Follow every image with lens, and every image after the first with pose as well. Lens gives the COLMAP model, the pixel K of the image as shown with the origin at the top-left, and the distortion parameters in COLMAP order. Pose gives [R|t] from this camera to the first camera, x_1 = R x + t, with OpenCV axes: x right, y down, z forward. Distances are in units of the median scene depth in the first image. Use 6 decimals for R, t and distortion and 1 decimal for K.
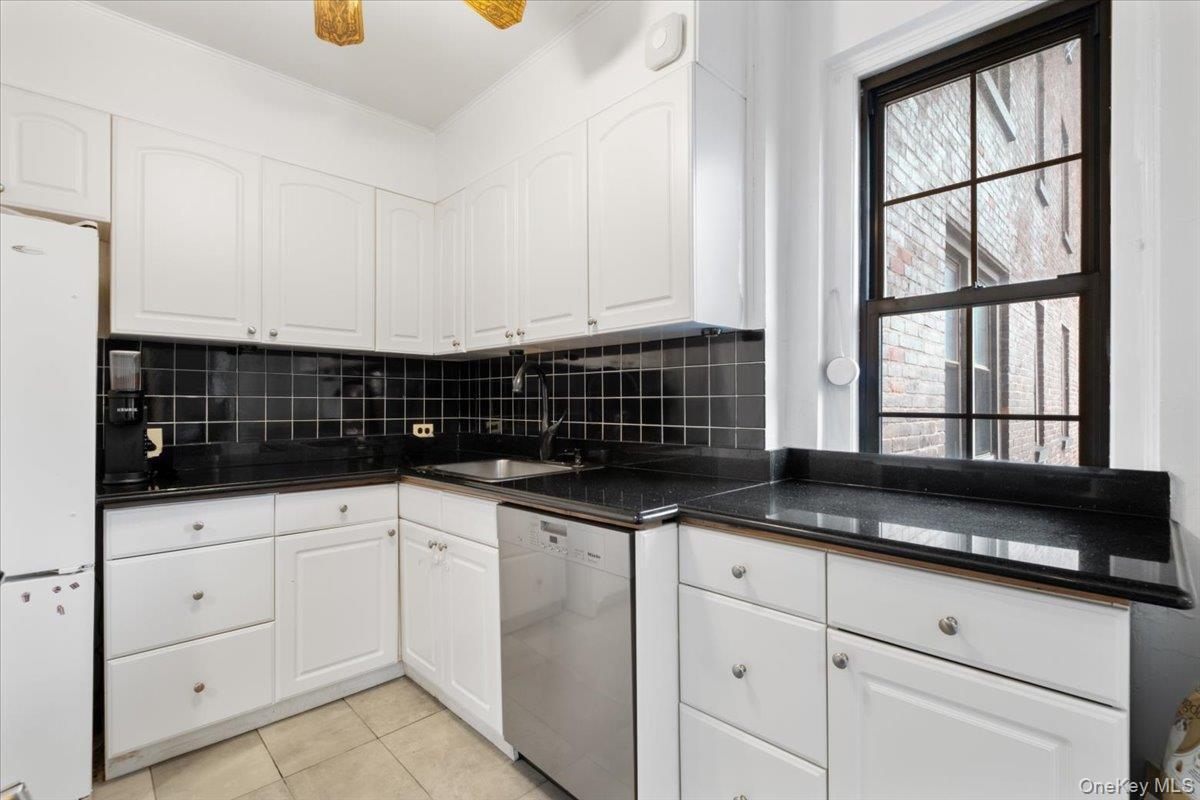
lens RADIAL K [[554.1, 0, 605.2], [0, 554.1, 396.0], [0, 0, 1]] dist [-0.000734, -0.000795]
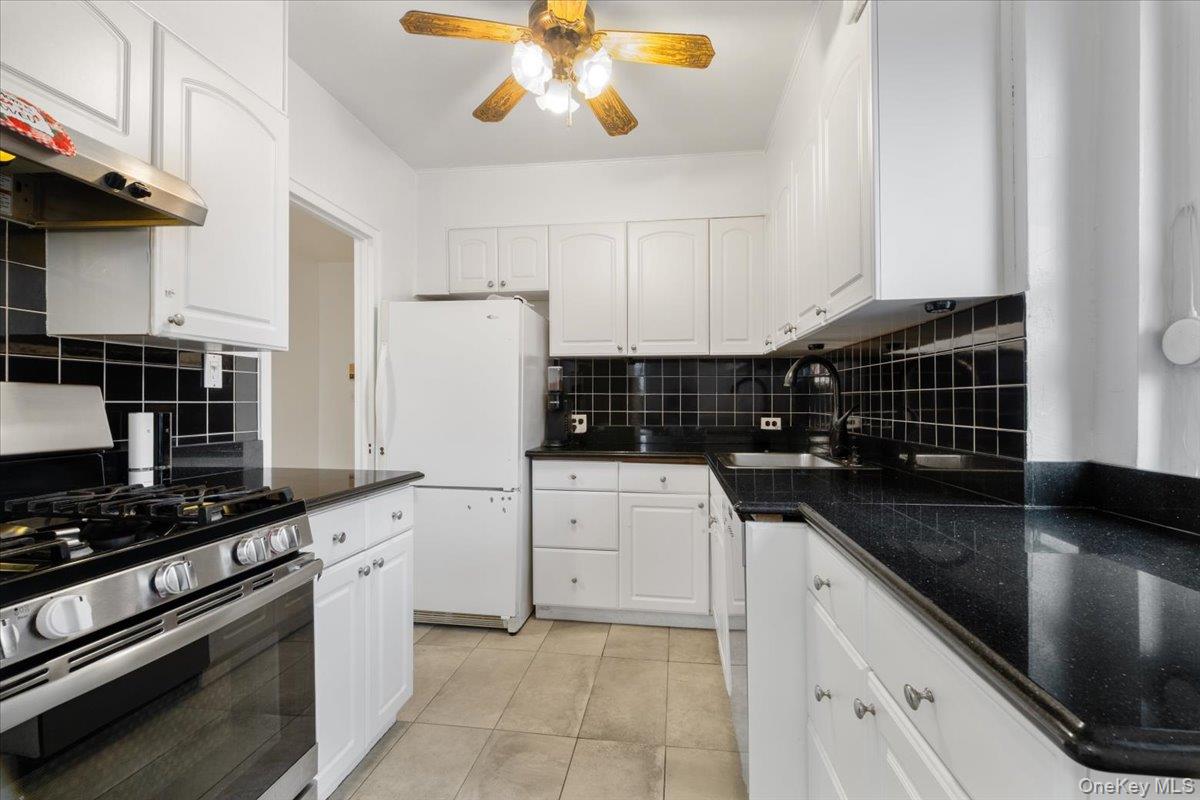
lens RADIAL K [[554.1, 0, 611.1], [0, 554.1, 397.8], [0, 0, 1]] dist [-0.000734, -0.000795]
pose [[0.598261, -0.004231, -0.801290, 0.531897], [0.009267, 0.999956, 0.001638, 0.010095], [0.801248, -0.008405, 0.598273, 0.138633]]
